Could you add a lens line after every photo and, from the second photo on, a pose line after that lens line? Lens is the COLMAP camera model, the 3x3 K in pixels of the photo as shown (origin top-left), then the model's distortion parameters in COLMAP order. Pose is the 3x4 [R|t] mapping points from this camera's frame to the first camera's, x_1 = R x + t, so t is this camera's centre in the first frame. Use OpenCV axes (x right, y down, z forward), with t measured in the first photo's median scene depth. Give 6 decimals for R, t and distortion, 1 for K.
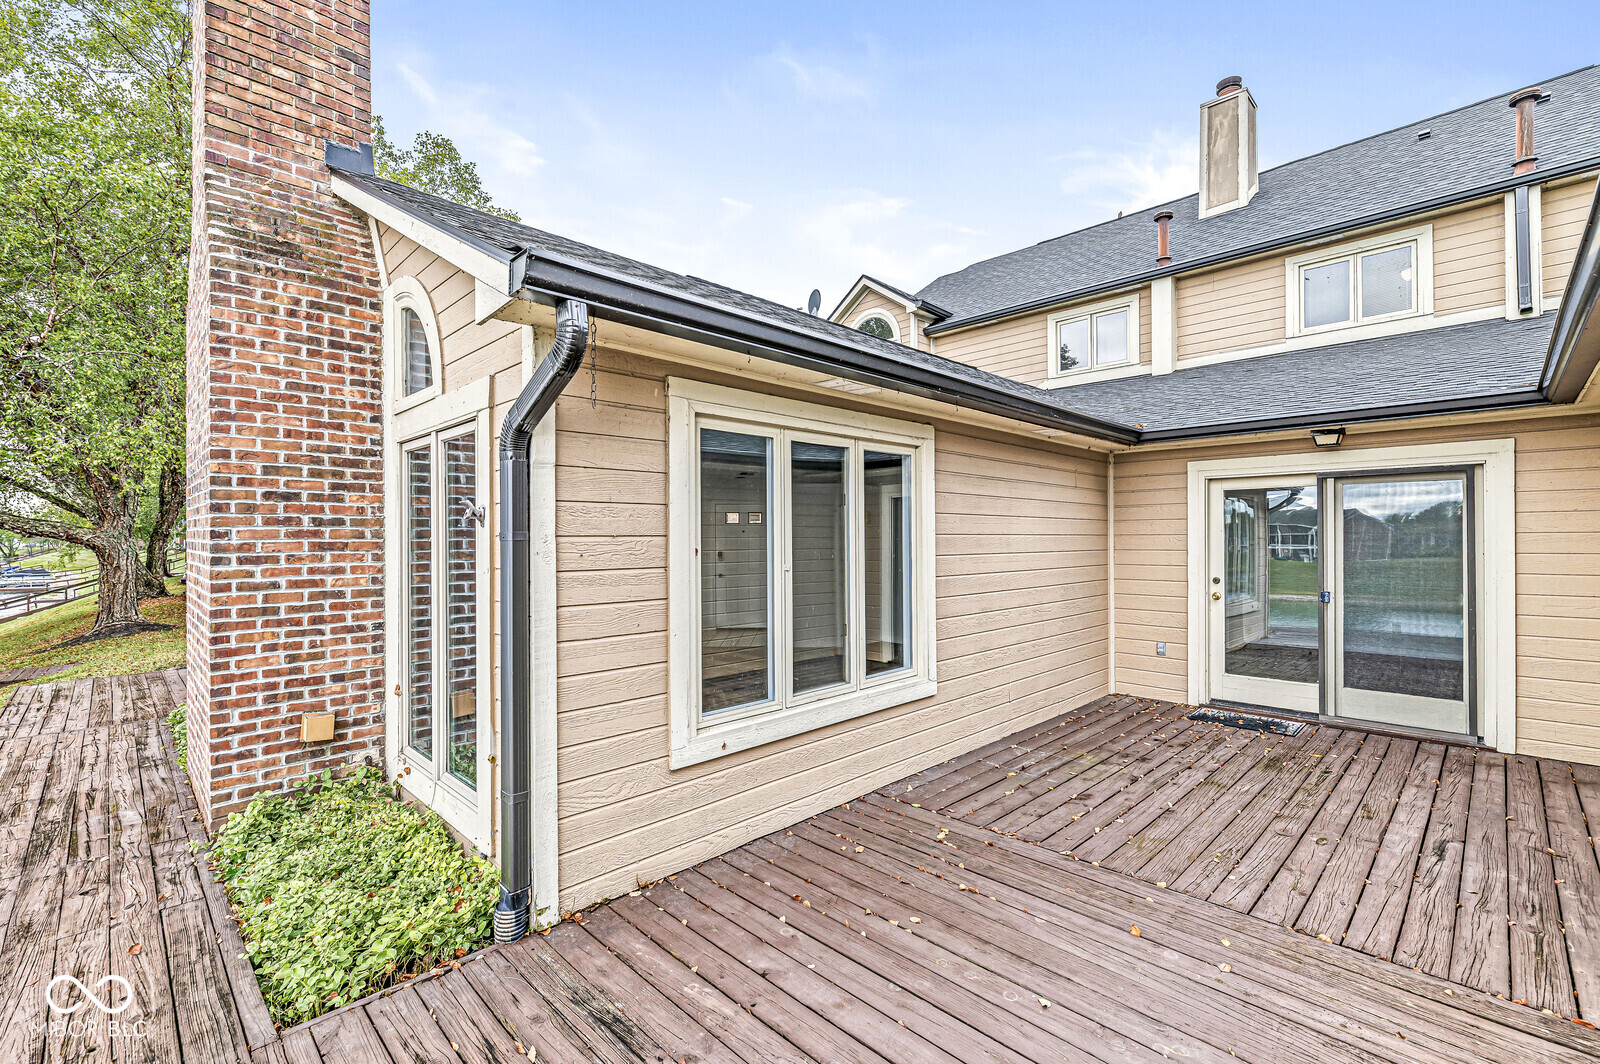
lens RADIAL K [[695.6, 0, 803.8], [0, 695.6, 536.4], [0, 0, 1]] dist [-0.000527, -0.000013]
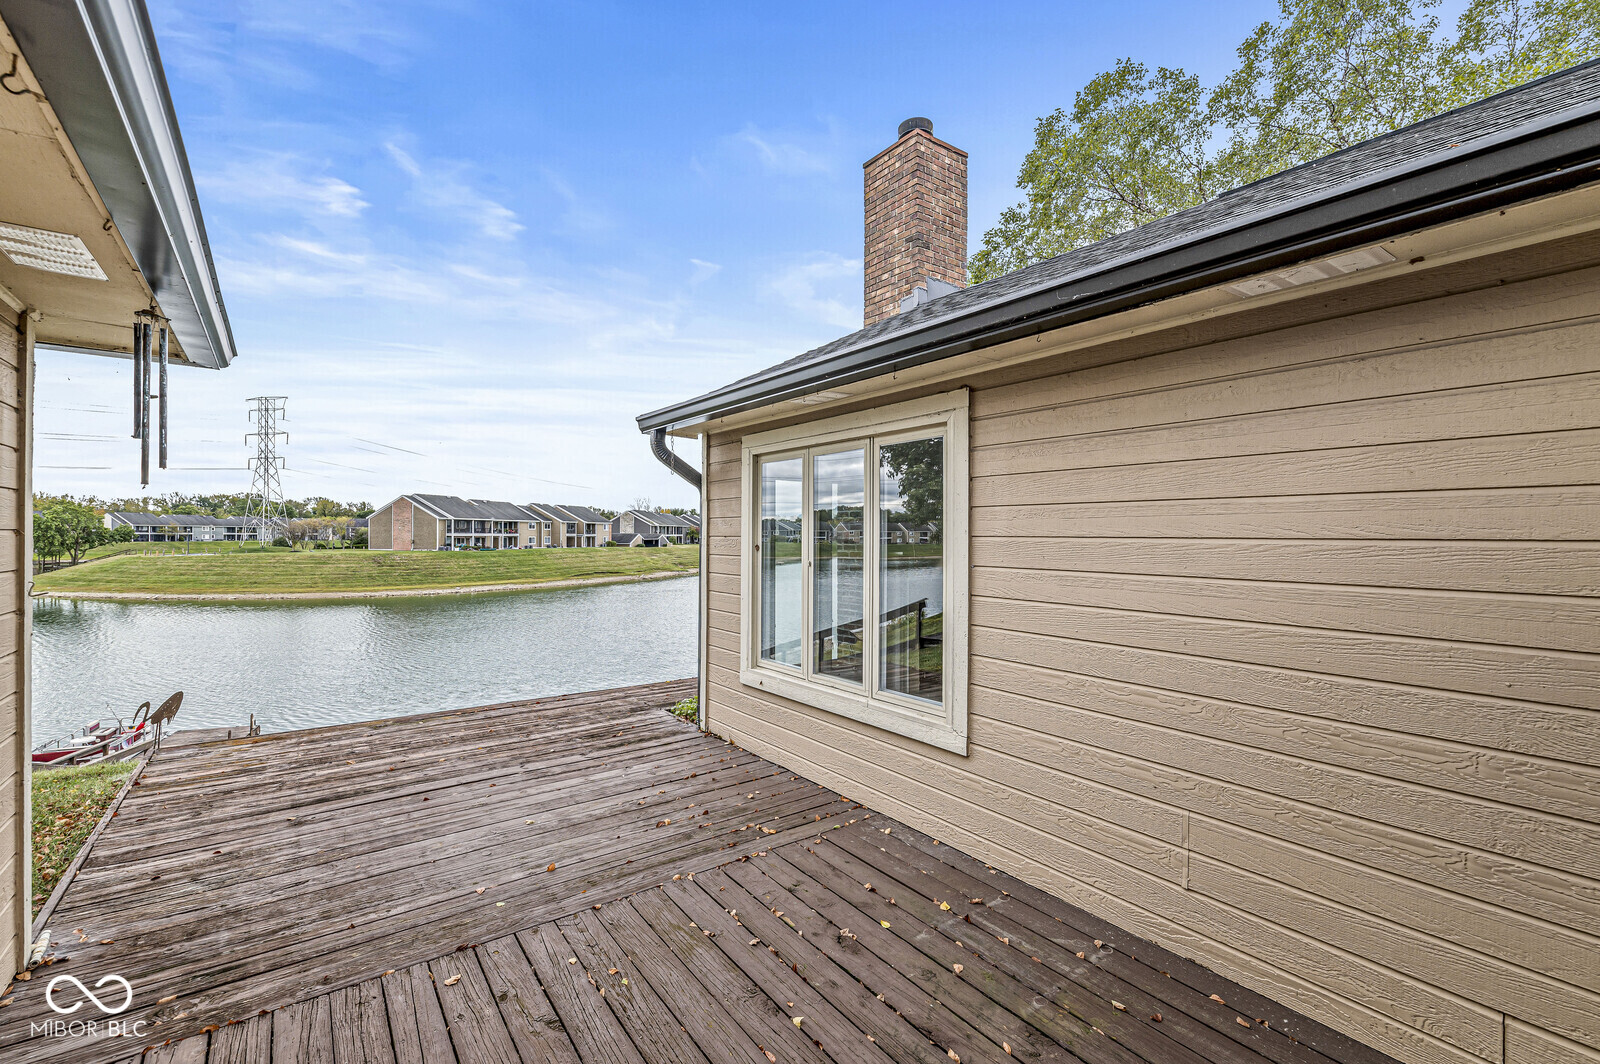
lens RADIAL K [[695.6, 0, 803.9], [0, 695.6, 534.3], [0, 0, 1]] dist [-0.000527, -0.000013]
pose [[-0.149151, 0.003558, -0.988808, 1.050920], [-0.001481, 0.999992, 0.003822, -0.008753], [0.988813, 0.002034, -0.149144, 1.058082]]
